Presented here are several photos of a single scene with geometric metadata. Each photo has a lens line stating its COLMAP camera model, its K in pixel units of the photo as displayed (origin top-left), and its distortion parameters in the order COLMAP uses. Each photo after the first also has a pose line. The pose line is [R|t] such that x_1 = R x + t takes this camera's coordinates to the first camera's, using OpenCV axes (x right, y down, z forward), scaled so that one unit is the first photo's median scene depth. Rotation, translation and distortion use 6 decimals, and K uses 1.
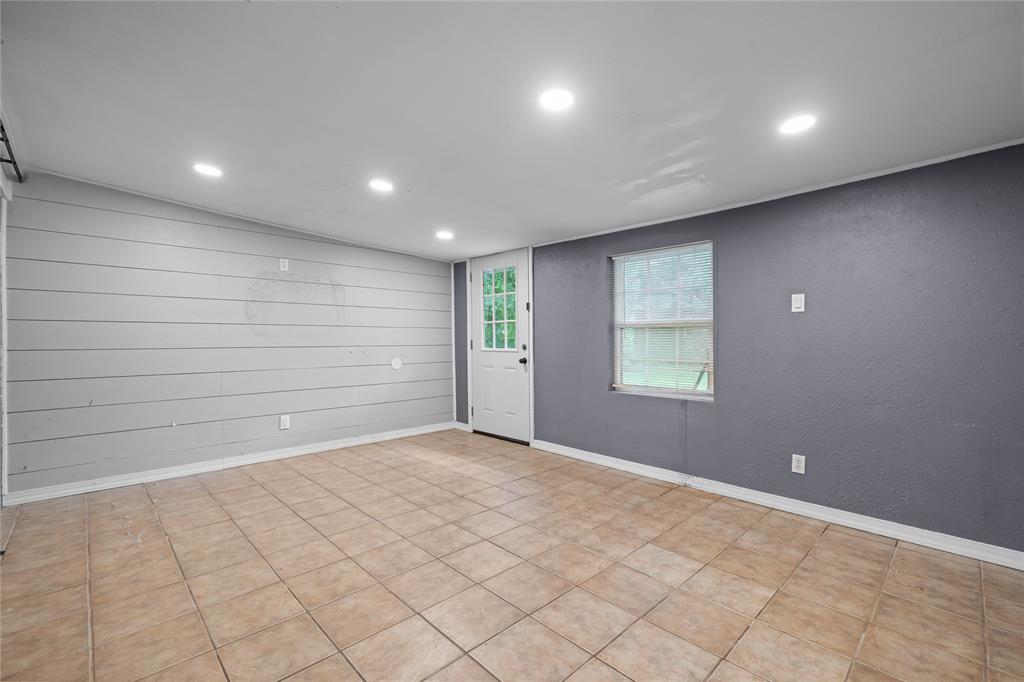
lens RADIAL K [[443.7, 0, 515.1], [0, 443.7, 348.4], [0, 0, 1]] dist [0.002602, 0.000275]
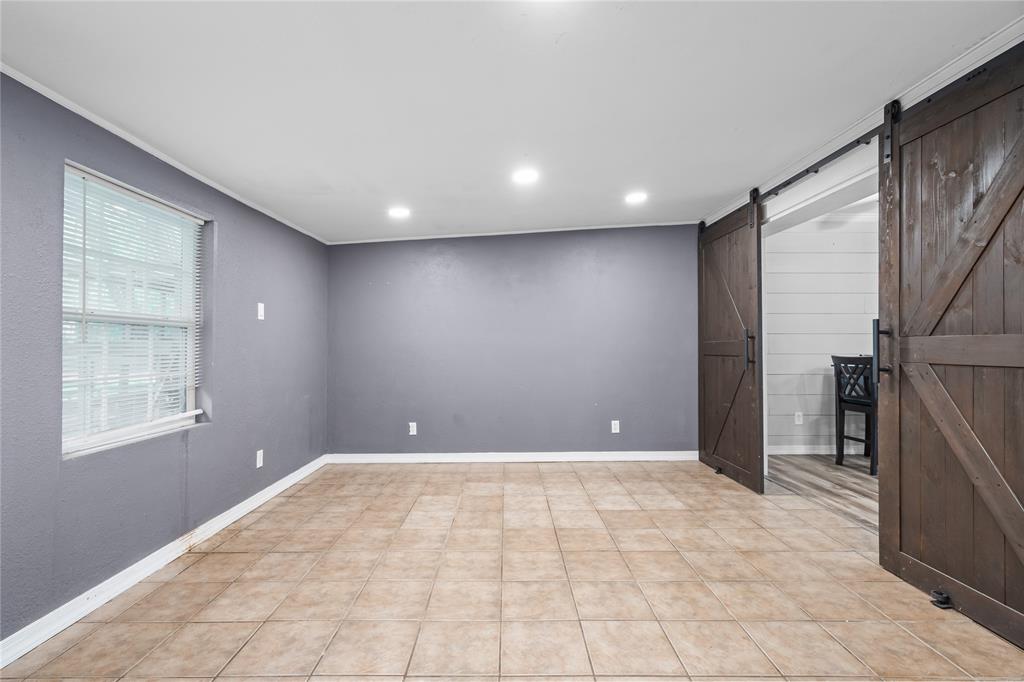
lens RADIAL K [[443.7, 0, 515.3], [0, 443.7, 338.5], [0, 0, 1]] dist [0.002602, 0.000275]
pose [[-0.715804, 0.009451, 0.698238, -0.678332], [0.010892, 0.999938, -0.002368, -0.030153], [-0.698217, 0.005910, -0.715862, 1.576832]]
